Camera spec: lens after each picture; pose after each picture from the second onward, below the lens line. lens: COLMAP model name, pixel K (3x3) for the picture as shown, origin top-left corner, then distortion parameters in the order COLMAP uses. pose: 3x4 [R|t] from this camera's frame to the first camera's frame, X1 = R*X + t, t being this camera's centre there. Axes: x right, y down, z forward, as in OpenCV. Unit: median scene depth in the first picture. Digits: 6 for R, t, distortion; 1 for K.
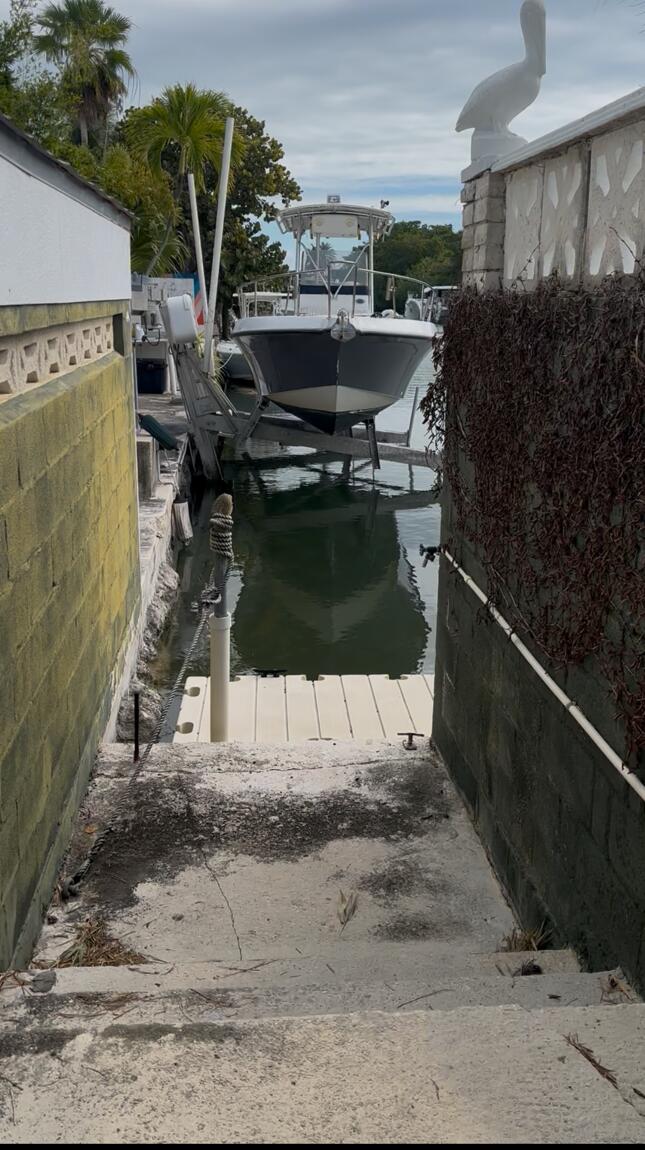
lens RADIAL K [[781.6, 0, 322.5], [0, 781.6, 575.0], [0, 0, 1]] dist [0.035985, -0.000578]
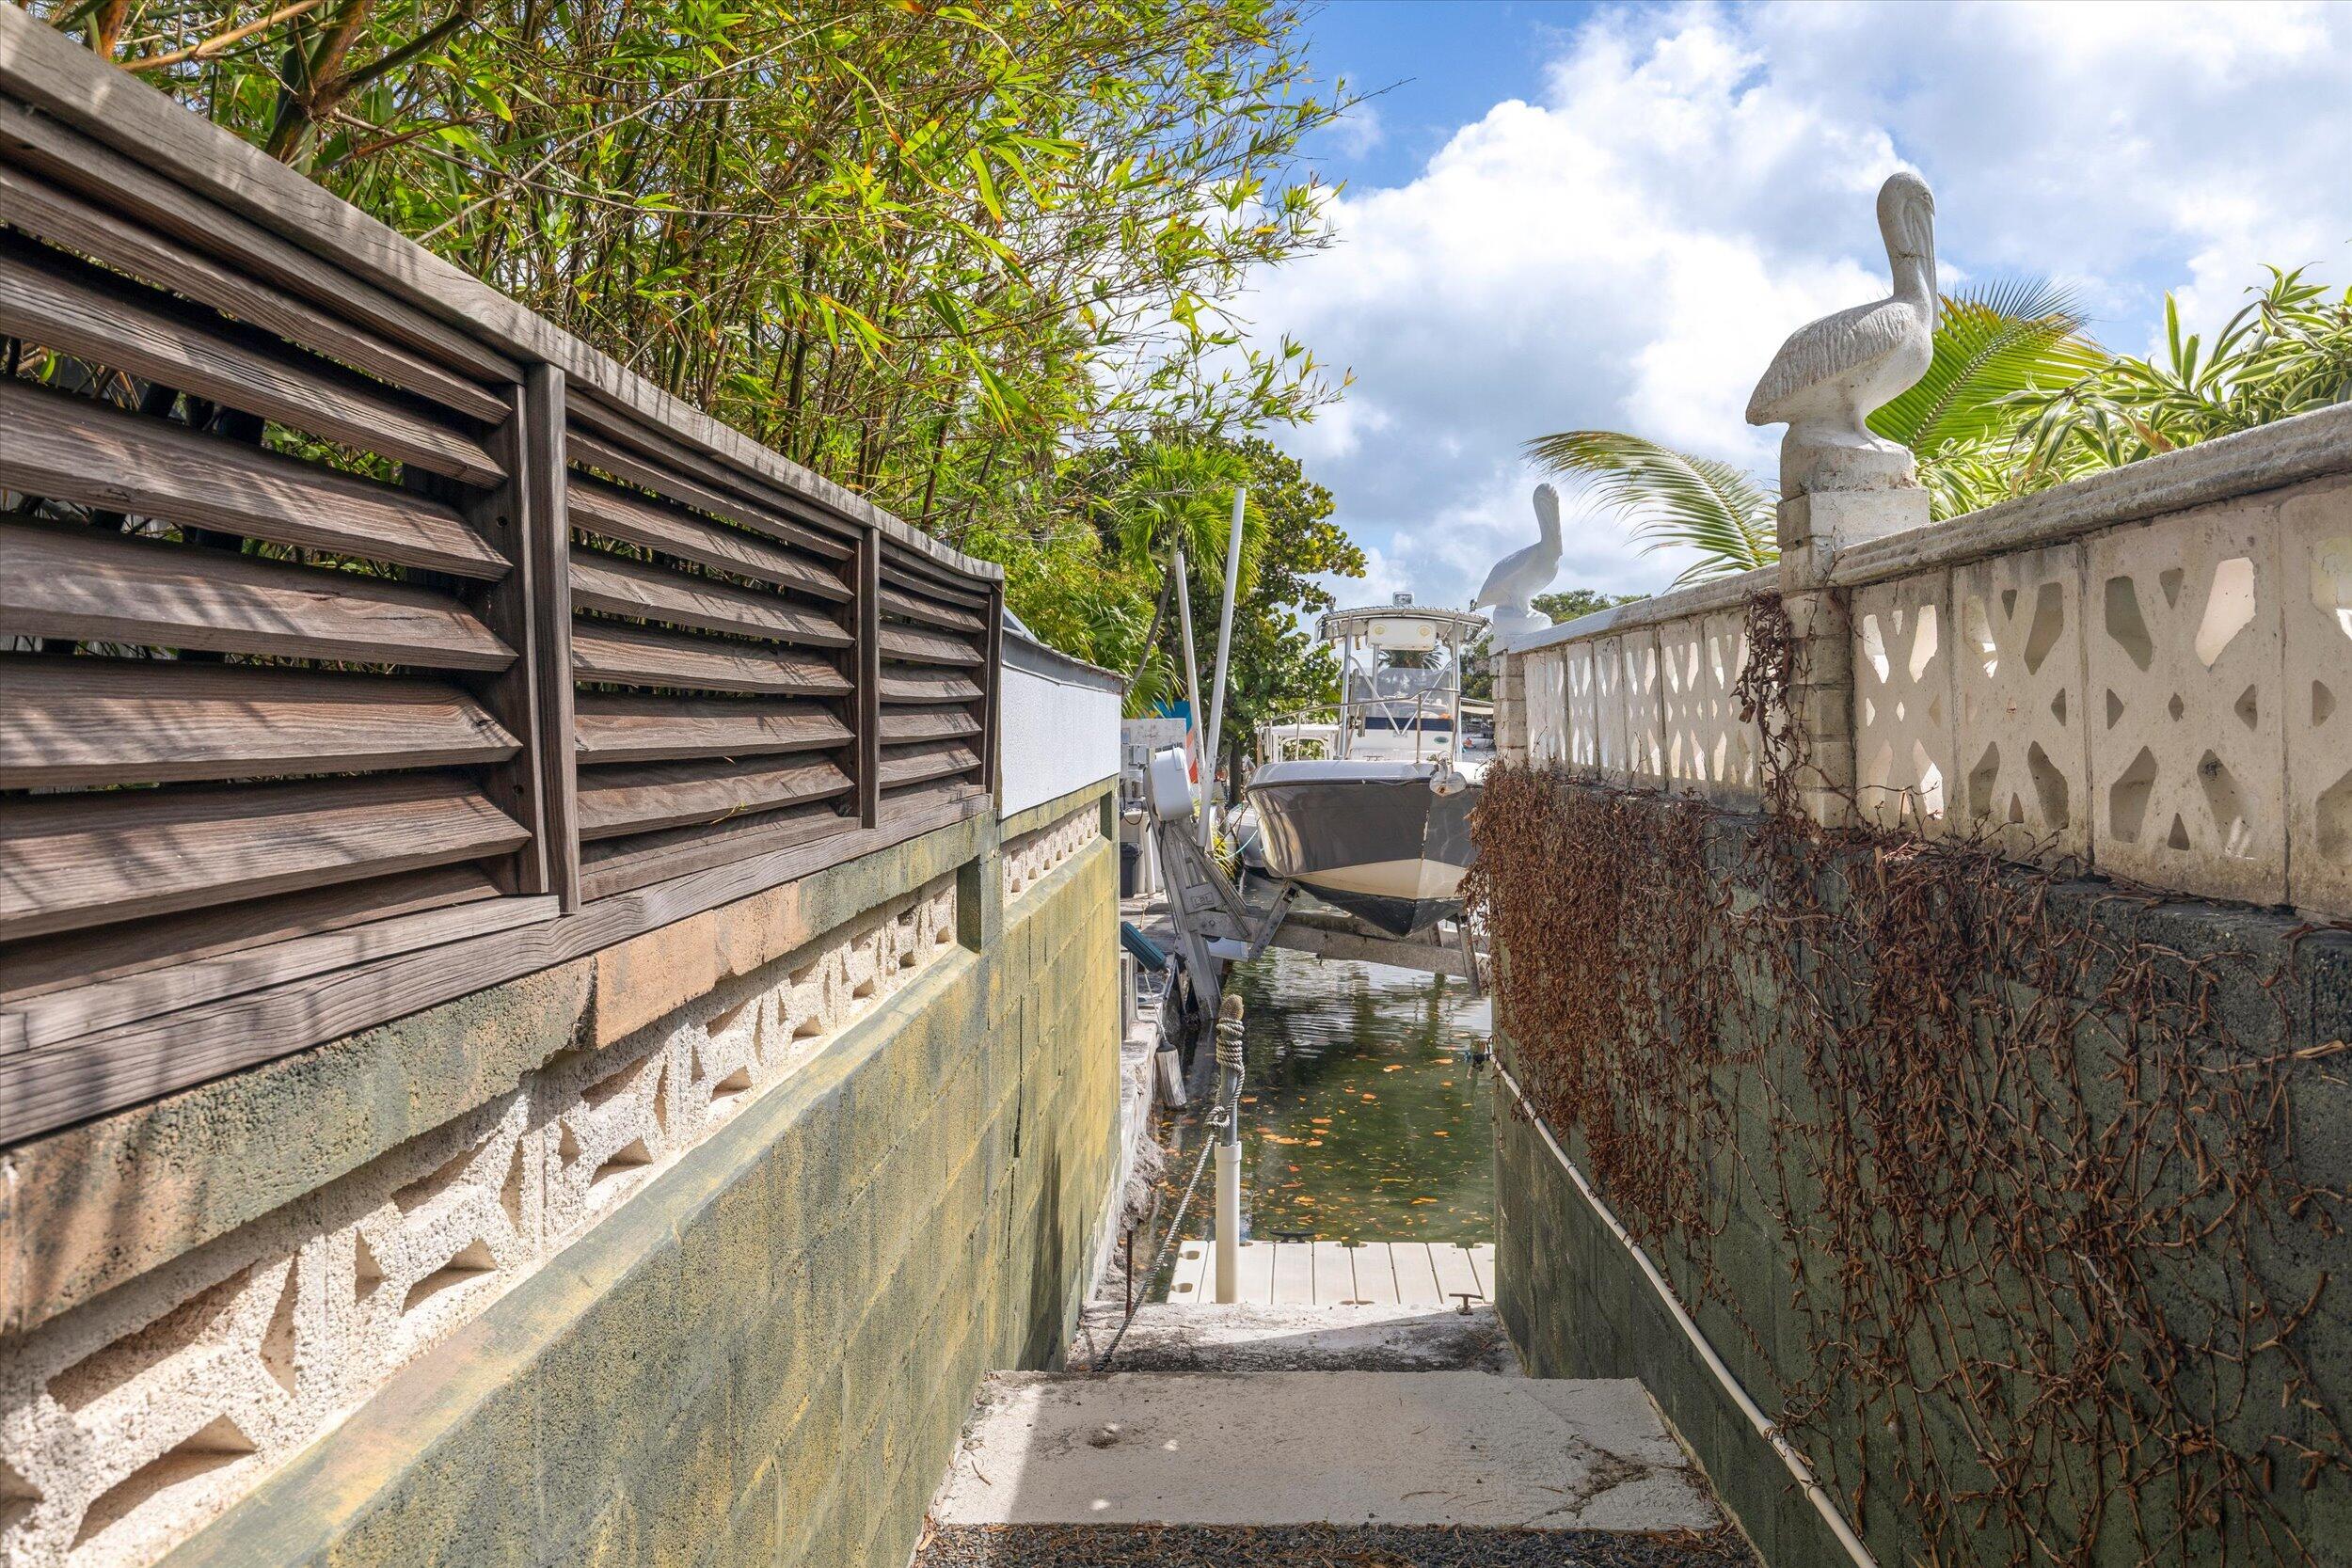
lens RADIAL K [[1697.7, 0, 1158.8], [0, 1697.7, 716.5], [0, 0, 1]] dist [-0.002479, -0.002562]
pose [[0.986371, -0.035067, -0.160756, 0.053800], [-0.020102, 0.944022, -0.329268, 0.116227], [0.163304, 0.328012, 0.930451, -0.440916]]
